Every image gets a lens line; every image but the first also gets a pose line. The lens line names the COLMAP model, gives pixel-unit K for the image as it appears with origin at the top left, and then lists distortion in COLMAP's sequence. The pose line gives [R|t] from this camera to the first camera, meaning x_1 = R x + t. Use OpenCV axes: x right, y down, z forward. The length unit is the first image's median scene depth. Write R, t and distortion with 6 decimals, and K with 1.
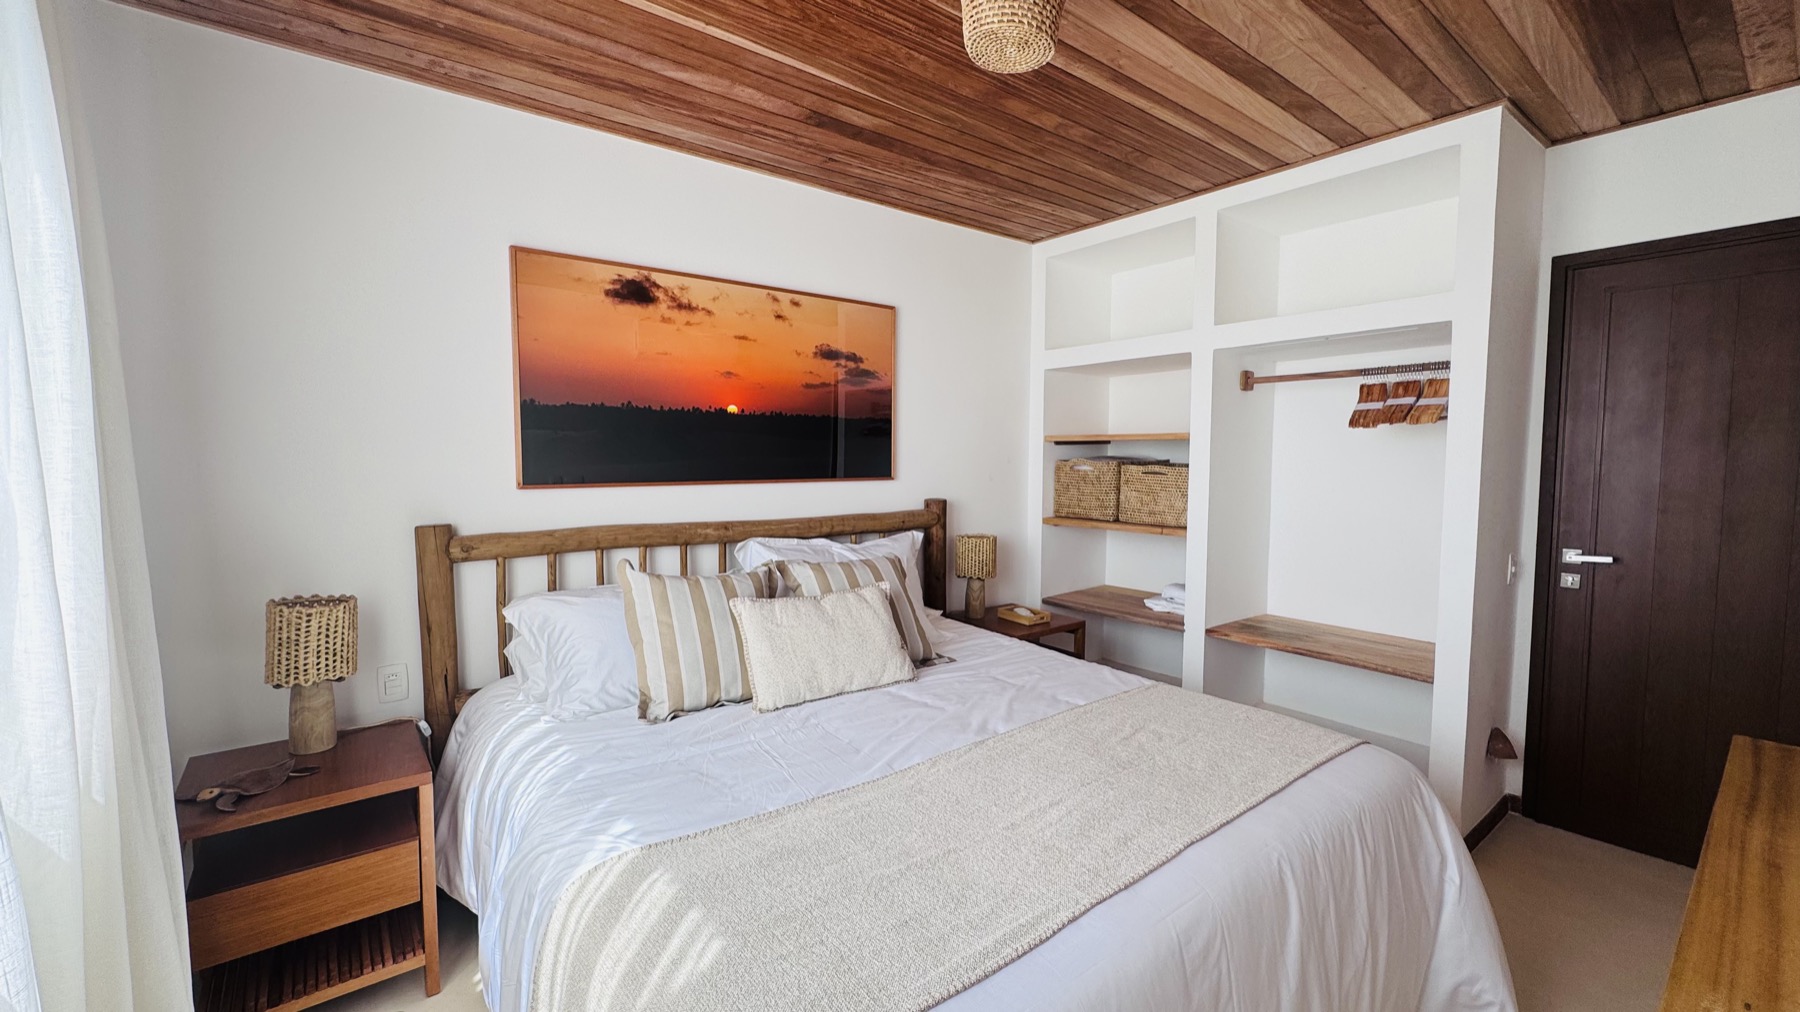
lens RADIAL K [[720.7, 0, 900.0], [0, 720.7, 506.0], [0, 0, 1]] dist [-0.001318, -0.000057]
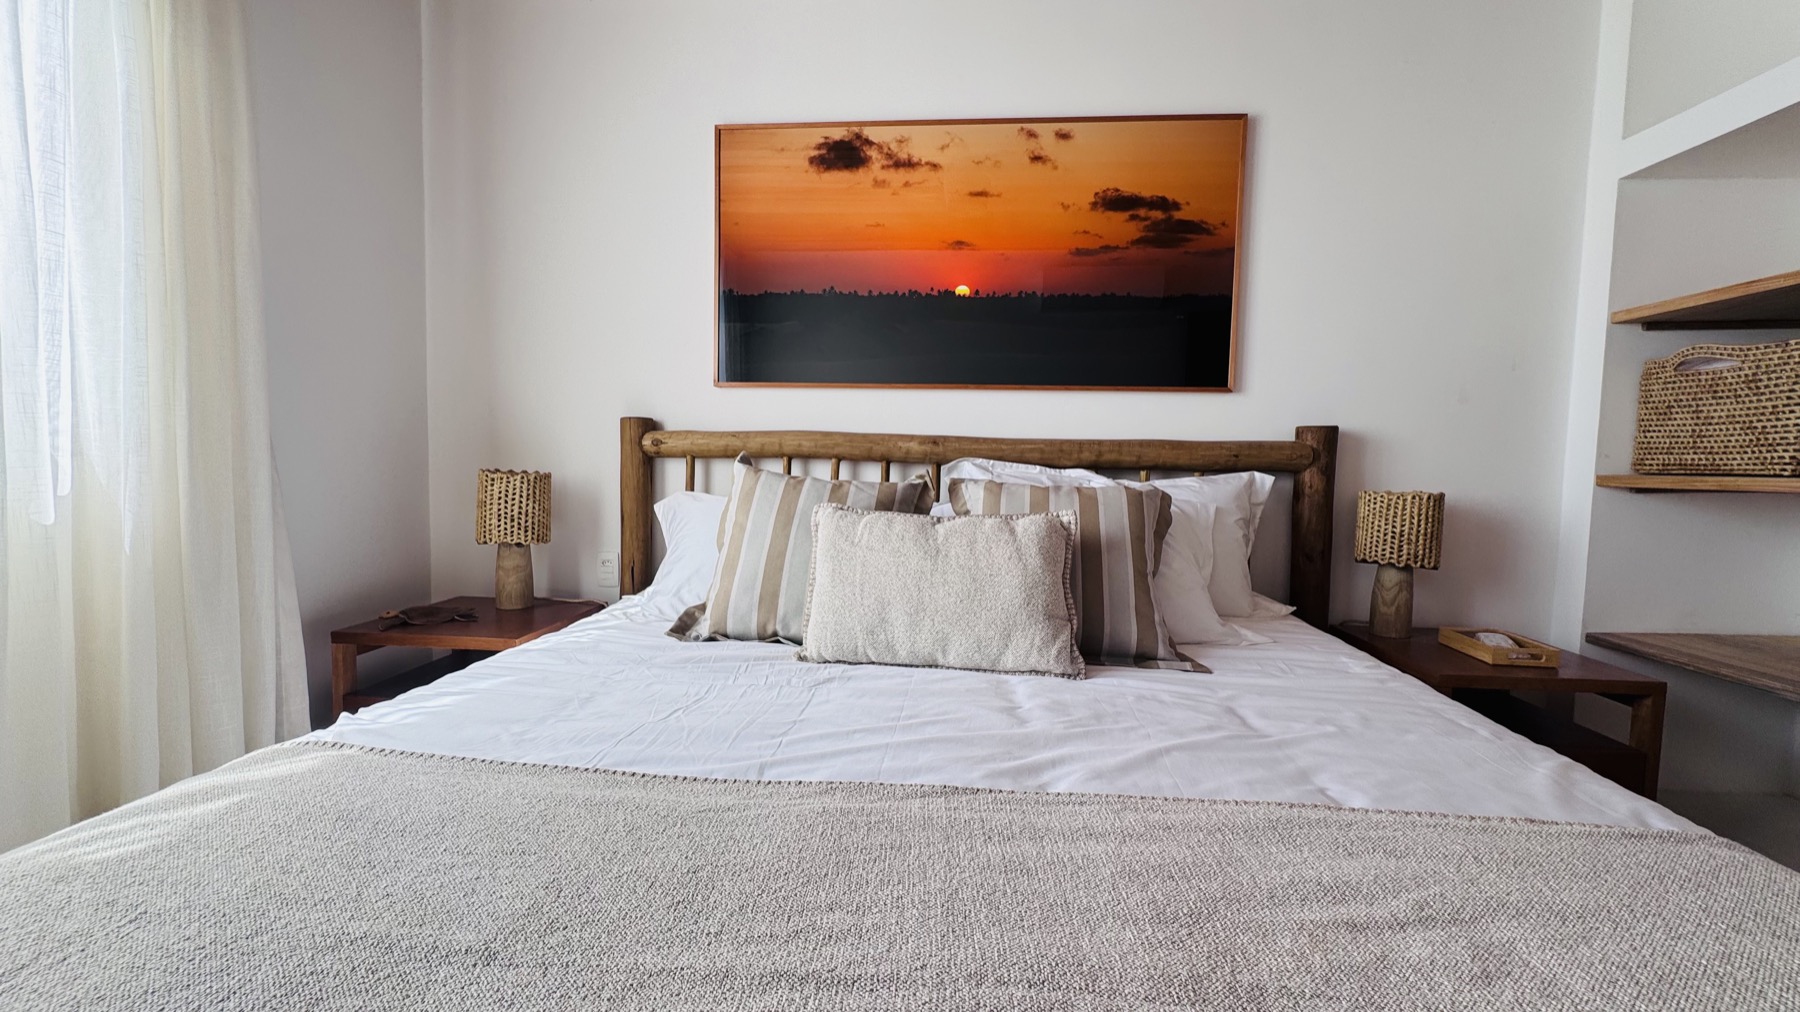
lens RADIAL K [[718.3, 0, 899.6], [0, 718.3, 509.8], [0, 0, 1]] dist [-0.001311, -0.000116]
pose [[0.733628, 0.057210, -0.677139, 0.264679], [-0.067145, 0.997676, 0.011546, 0.099816], [0.676226, 0.036996, 0.735765, 0.430162]]
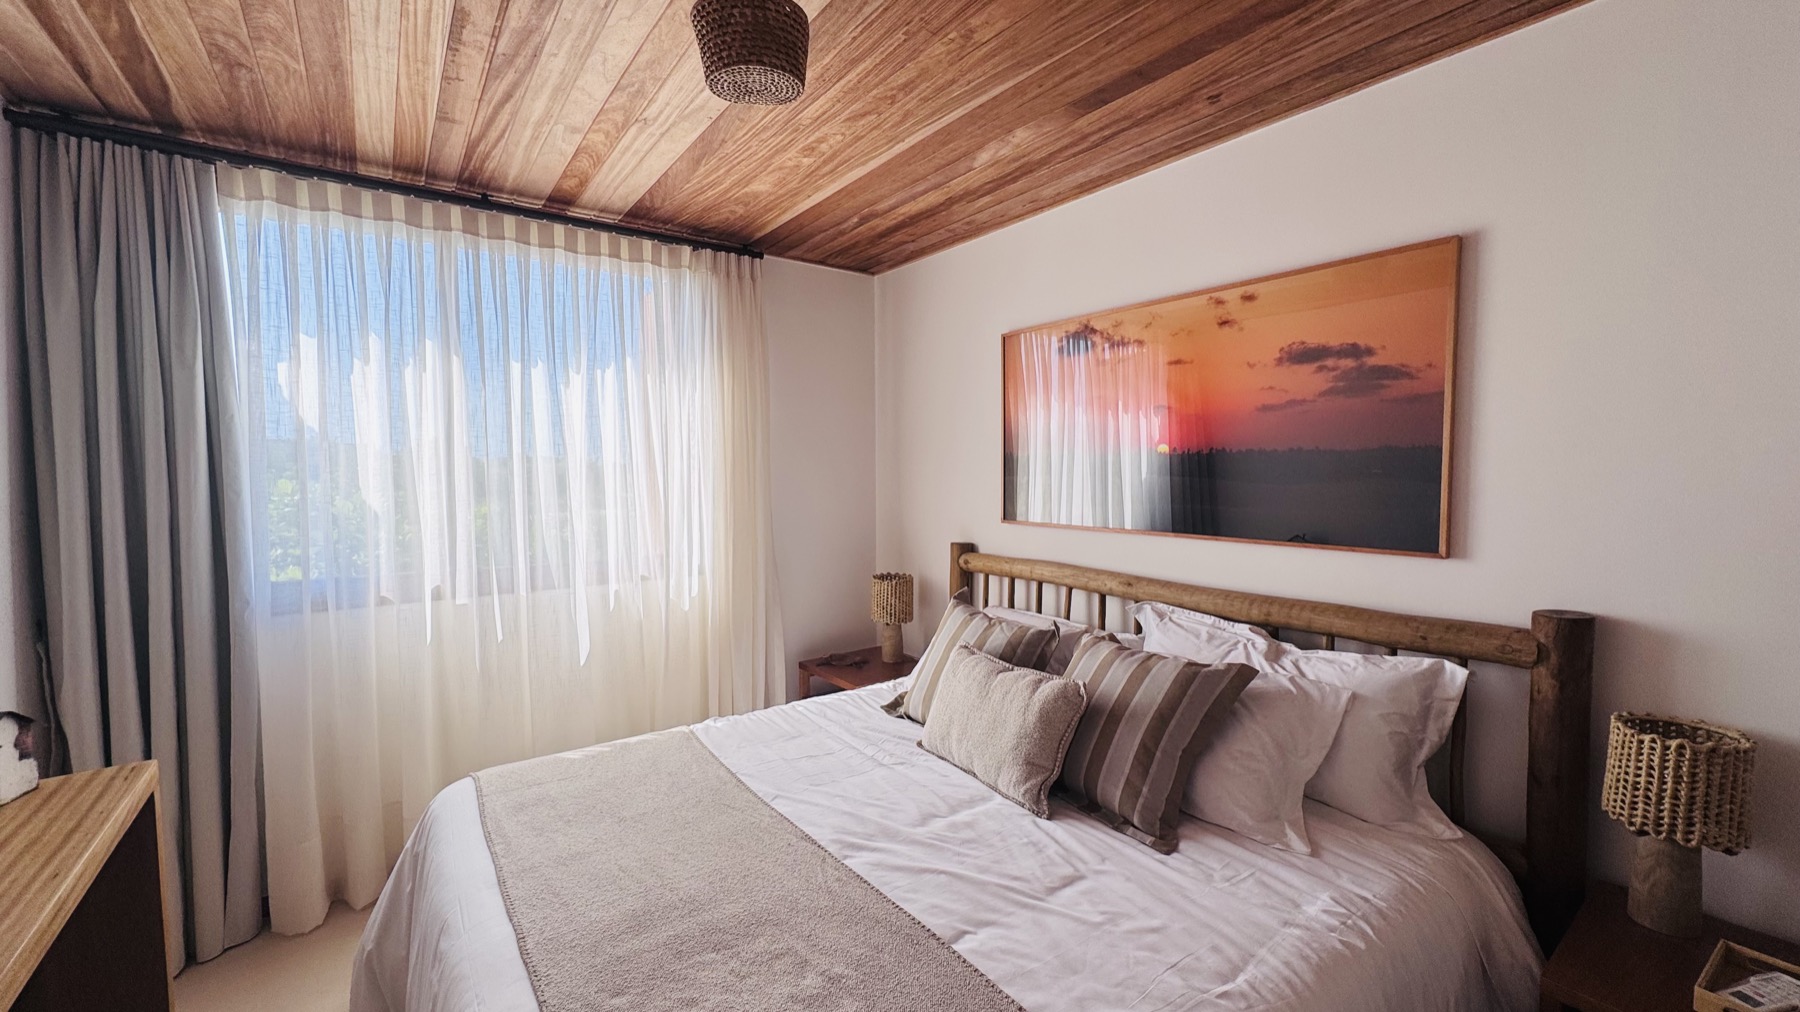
lens RADIAL K [[720.7, 0, 900.0], [0, 720.7, 506.0], [0, 0, 1]] dist [-0.001318, -0.000057]
pose [[-0.023563, 0.048859, -0.998528, 0.672863], [-0.068628, 0.996370, 0.050373, -0.093787], [0.997364, 0.069714, -0.020124, 0.758914]]
